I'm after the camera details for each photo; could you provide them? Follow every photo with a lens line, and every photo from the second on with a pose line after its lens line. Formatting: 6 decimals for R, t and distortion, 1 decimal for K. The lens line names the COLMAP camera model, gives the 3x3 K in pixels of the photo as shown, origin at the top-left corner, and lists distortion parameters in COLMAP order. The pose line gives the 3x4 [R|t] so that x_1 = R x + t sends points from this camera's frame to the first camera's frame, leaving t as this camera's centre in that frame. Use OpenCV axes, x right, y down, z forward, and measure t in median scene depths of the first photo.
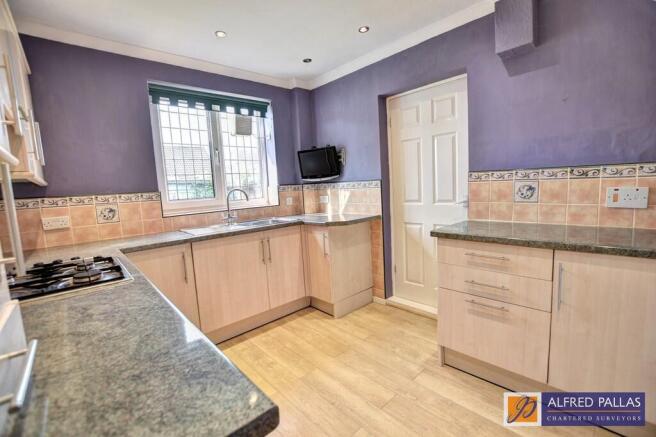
lens RADIAL K [[290.0, 0, 330.3], [0, 290.0, 217.4], [0, 0, 1]] dist [-0.030314, 0.000201]
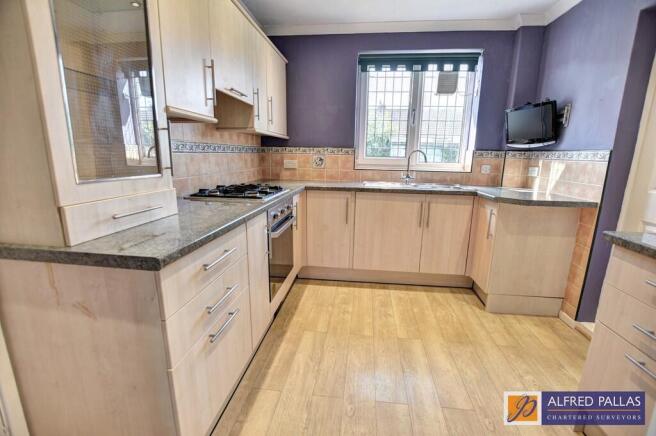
lens RADIAL K [[290.0, 0, 328.8], [0, 290.0, 216.9], [0, 0, 1]] dist [-0.030314, 0.000201]
pose [[0.645455, 0.224456, -0.730074, 0.260128], [-0.136141, 0.974349, 0.179194, -0.008322], [0.751567, -0.016269, 0.659456, 0.093553]]
